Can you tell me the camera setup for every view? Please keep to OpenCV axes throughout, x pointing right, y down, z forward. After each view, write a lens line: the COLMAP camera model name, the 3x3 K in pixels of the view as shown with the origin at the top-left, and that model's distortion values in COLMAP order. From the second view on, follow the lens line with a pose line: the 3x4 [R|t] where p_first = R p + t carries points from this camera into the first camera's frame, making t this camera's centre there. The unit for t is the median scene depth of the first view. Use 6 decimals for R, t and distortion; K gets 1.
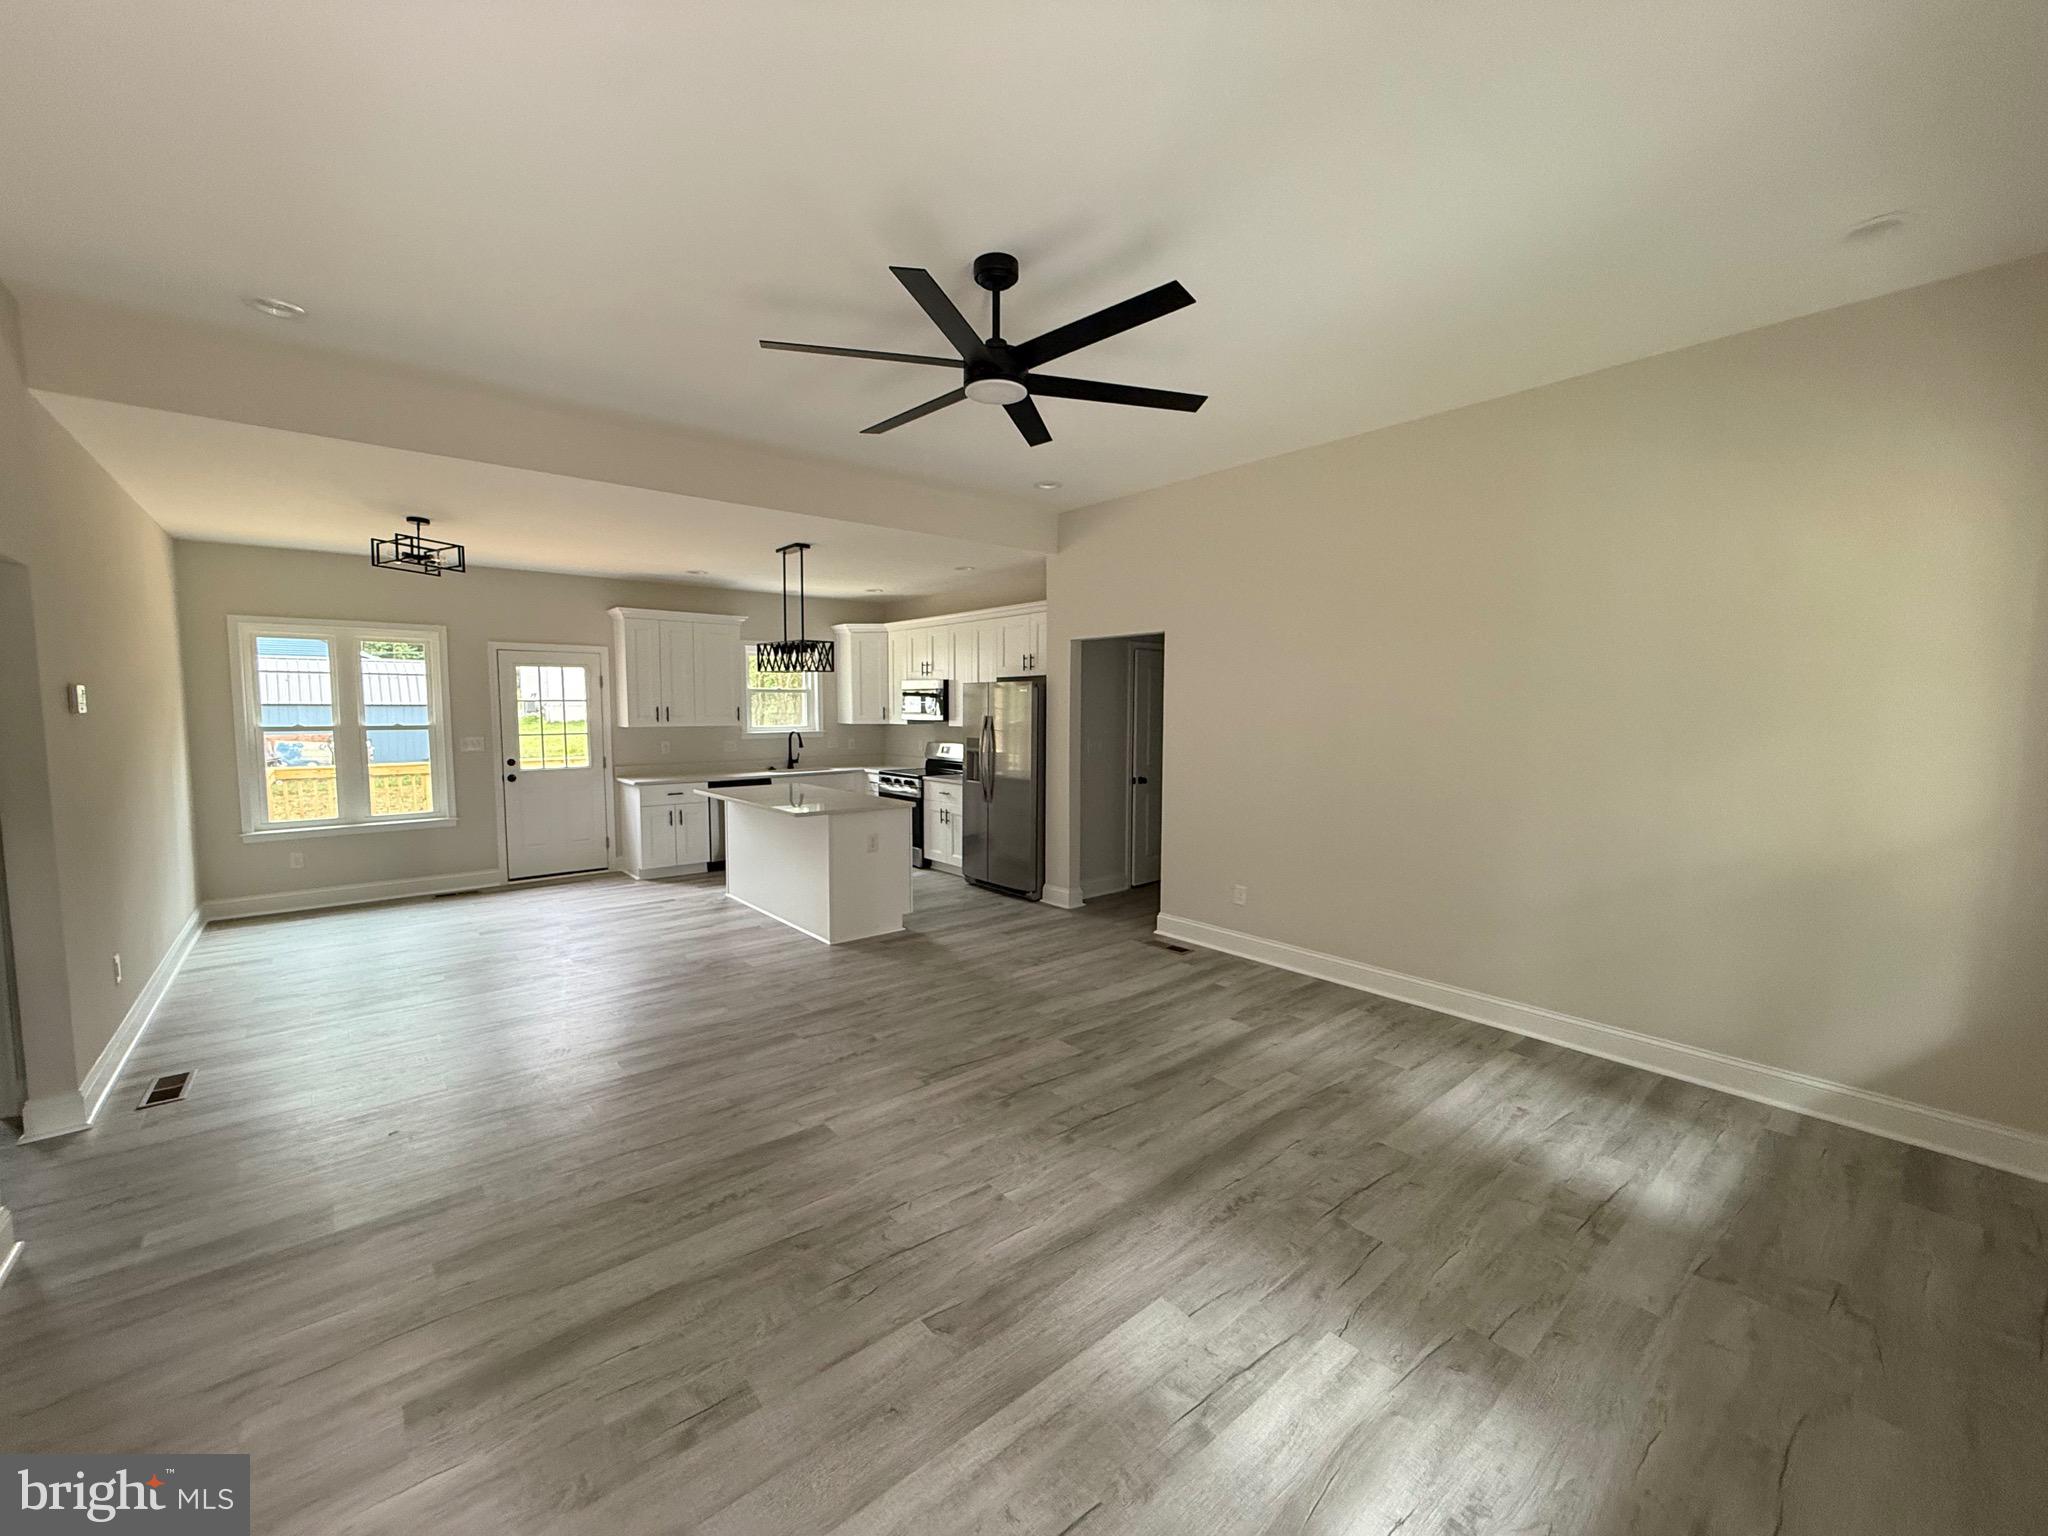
lens RADIAL K [[816.3, 0, 1019.8], [0, 816.3, 771.2], [0, 0, 1]] dist [0.000236, -0.000488]
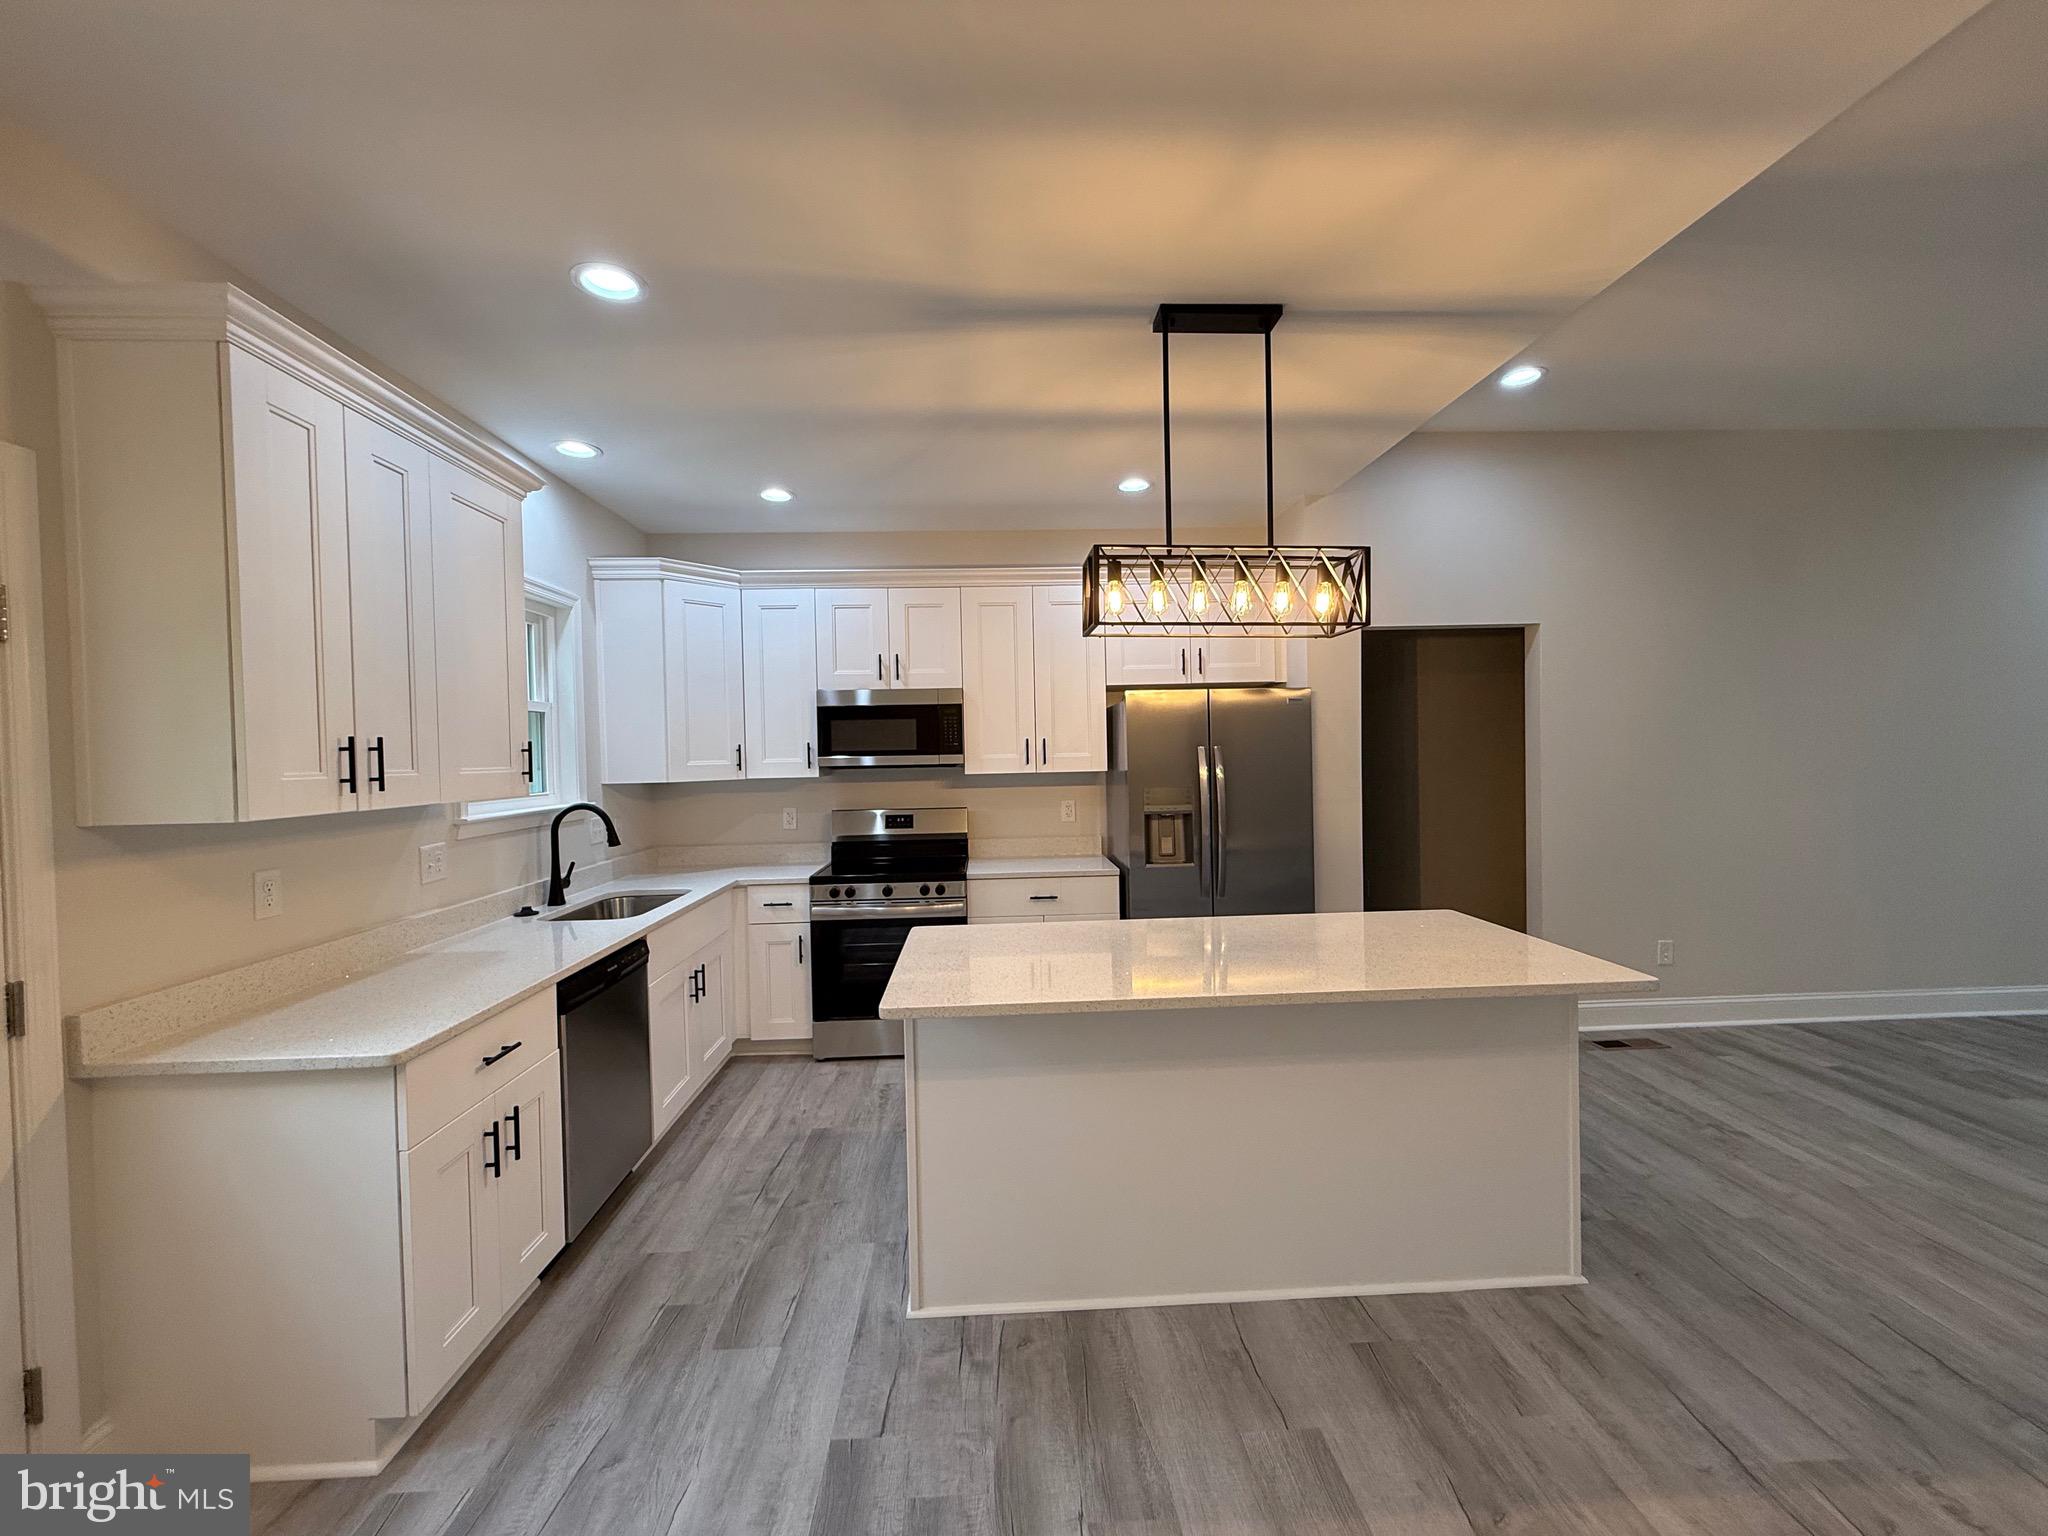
lens RADIAL K [[820.4, 0, 1018.3], [0, 820.4, 767.0], [0, 0, 1]] dist [0.001598, 0.000261]
pose [[0.608031, -0.029991, 0.793347, -0.902885], [0.086610, 0.995828, -0.028734, -0.075497], [-0.789175, 0.086183, 0.608091, 1.176058]]
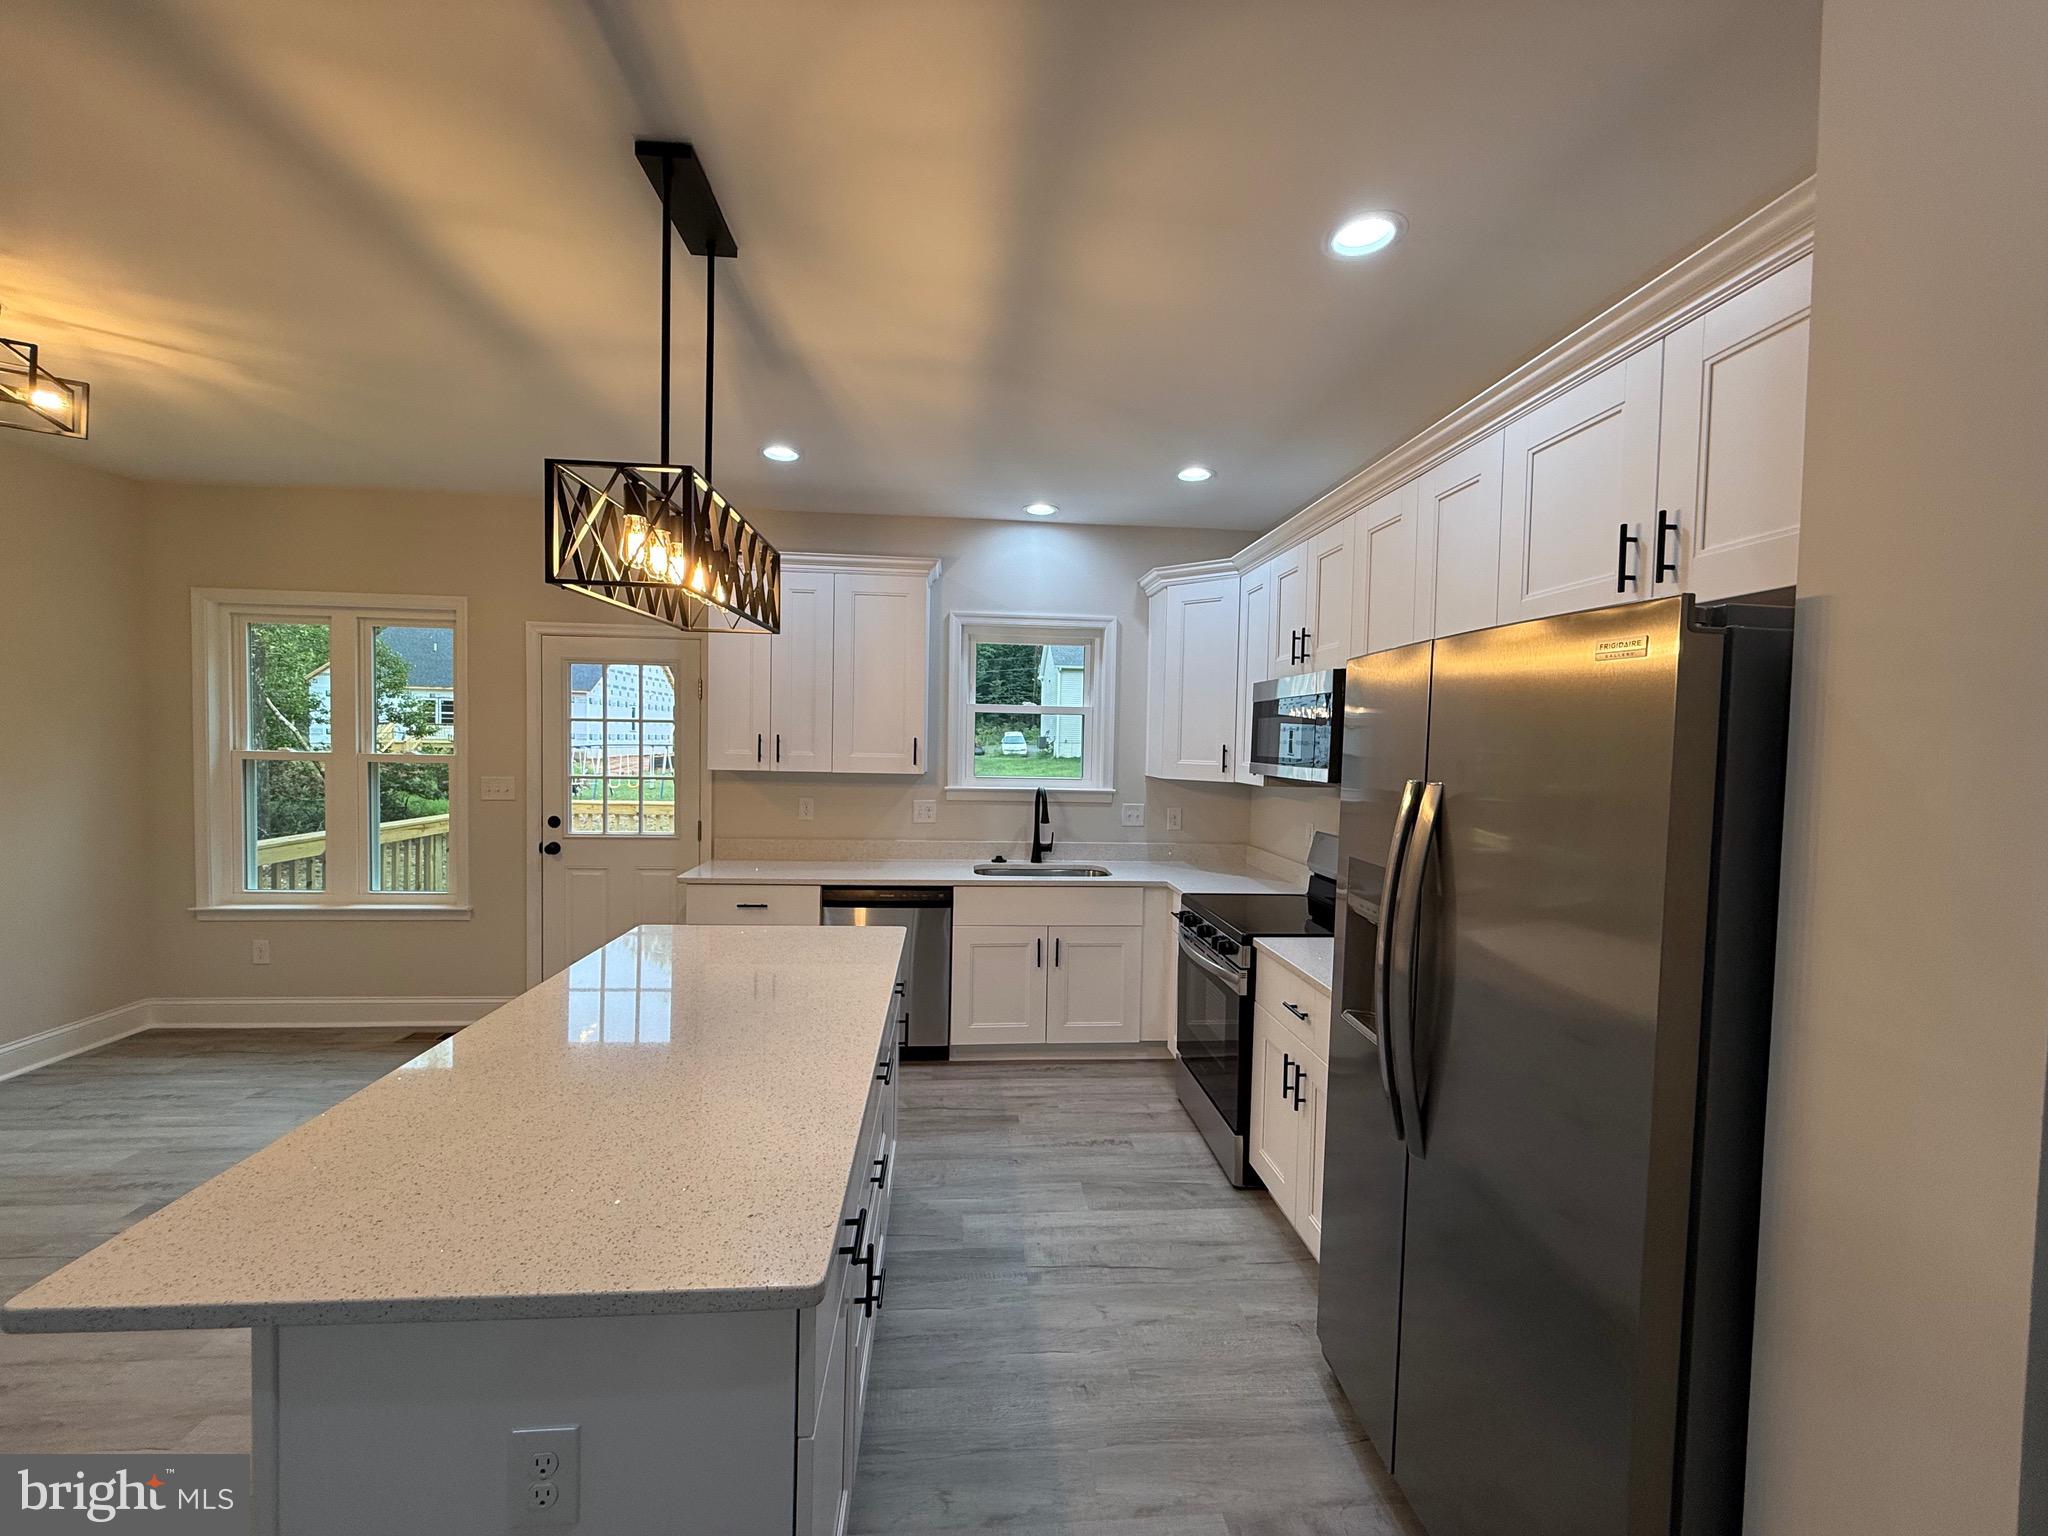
lens RADIAL K [[816.3, 0, 1019.8], [0, 816.3, 771.2], [0, 0, 1]] dist [0.000236, -0.000488]
pose [[0.814750, 0.036953, -0.578634, 0.002961], [-0.066736, 0.997311, -0.030279, -0.086728], [0.575959, 0.063285, 0.815025, 1.156049]]
